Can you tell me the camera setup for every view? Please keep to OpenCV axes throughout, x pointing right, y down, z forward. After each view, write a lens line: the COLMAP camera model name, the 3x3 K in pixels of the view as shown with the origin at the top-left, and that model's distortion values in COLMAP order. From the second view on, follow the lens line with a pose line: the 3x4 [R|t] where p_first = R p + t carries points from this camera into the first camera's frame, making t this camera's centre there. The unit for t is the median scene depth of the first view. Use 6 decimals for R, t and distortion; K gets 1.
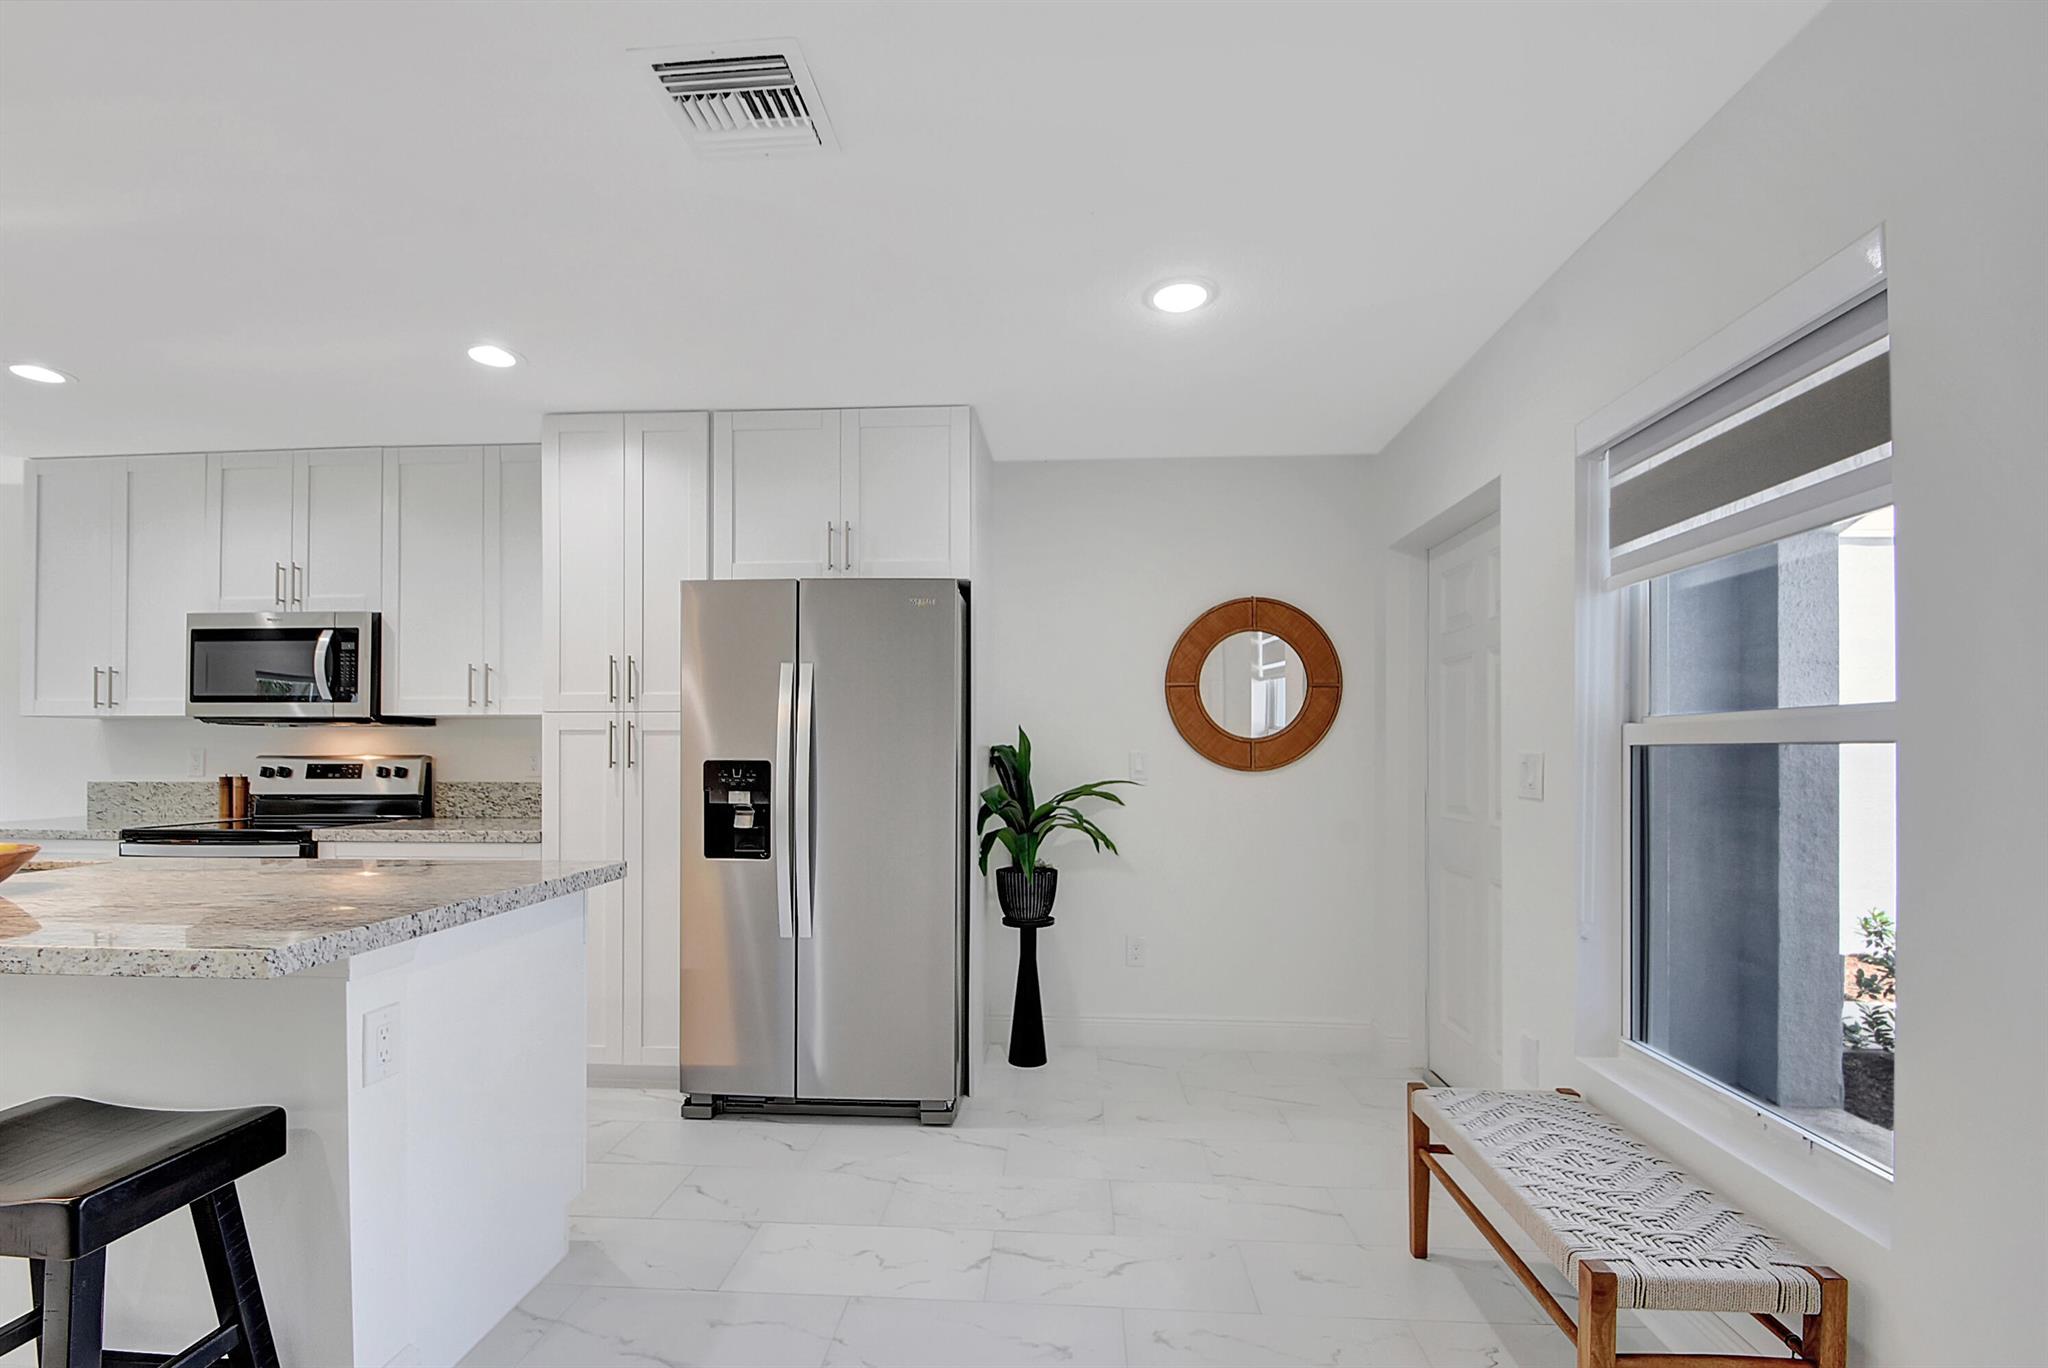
lens RADIAL K [[914.1, 0, 1018.1], [0, 914.1, 751.5], [0, 0, 1]] dist [0.019400, -0.022758]
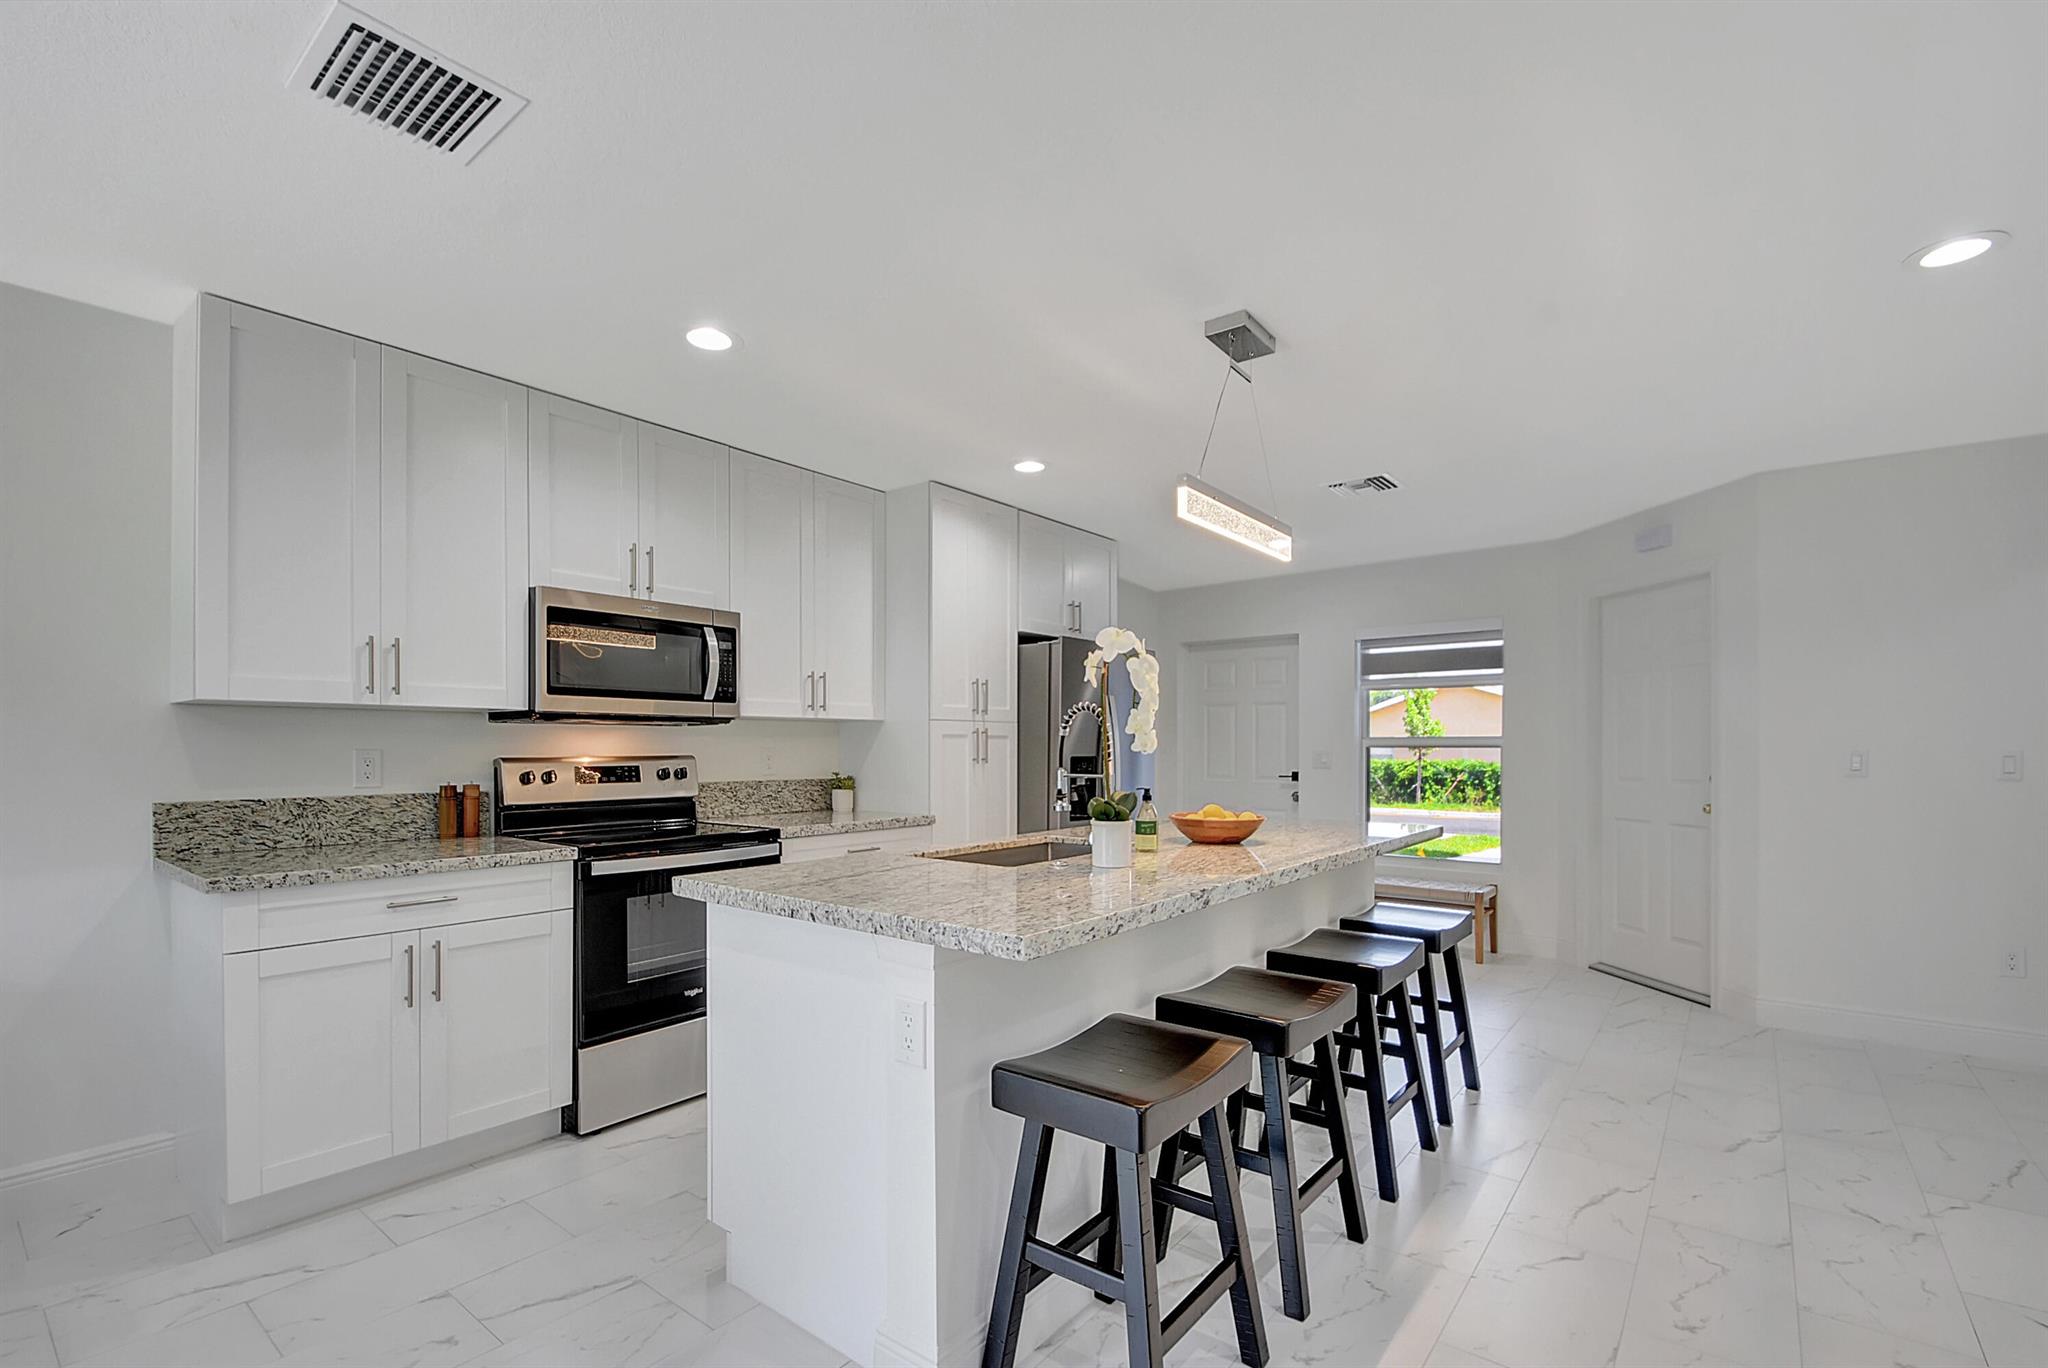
lens RADIAL K [[906.8, 0, 1027.5], [0, 906.8, 766.1], [0, 0, 1]] dist [0.023524, -0.021415]
pose [[0.573861, -0.018213, 0.818750, -1.307362], [0.000402, 0.999759, 0.021958, -0.006211], [-0.818953, -0.012271, 0.573730, 0.166598]]
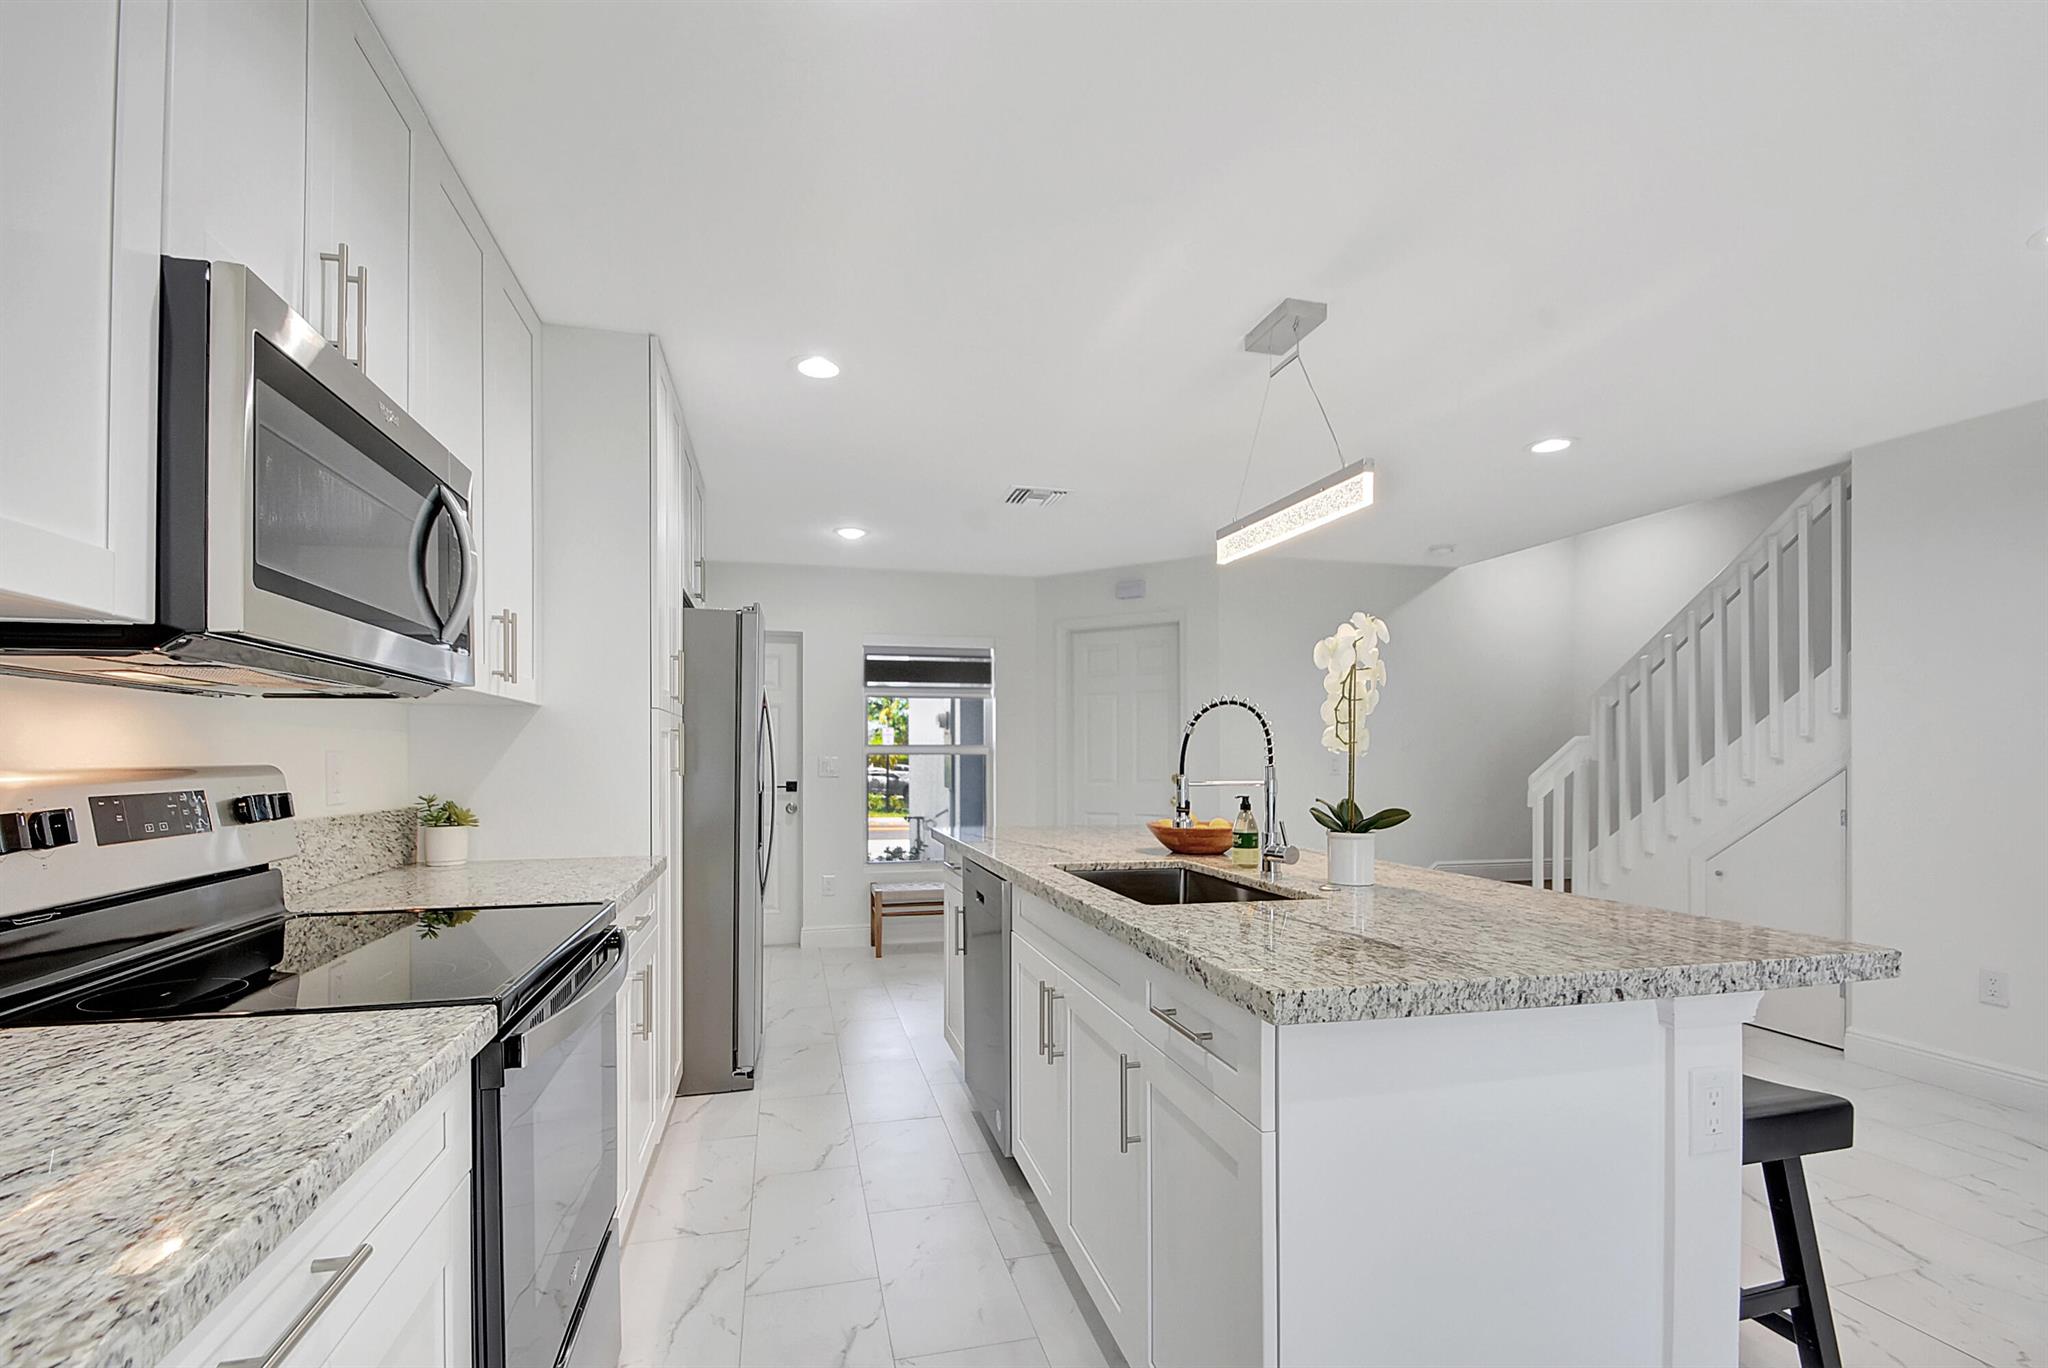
lens RADIAL K [[914.1, 0, 1018.1], [0, 914.1, 751.5], [0, 0, 1]] dist [0.019400, -0.022758]
pose [[-0.291634, 0.006092, 0.956511, -1.229974], [0.000191, 0.999980, -0.006310, 0.000108], [-0.956530, -0.001658, -0.291629, 0.838559]]
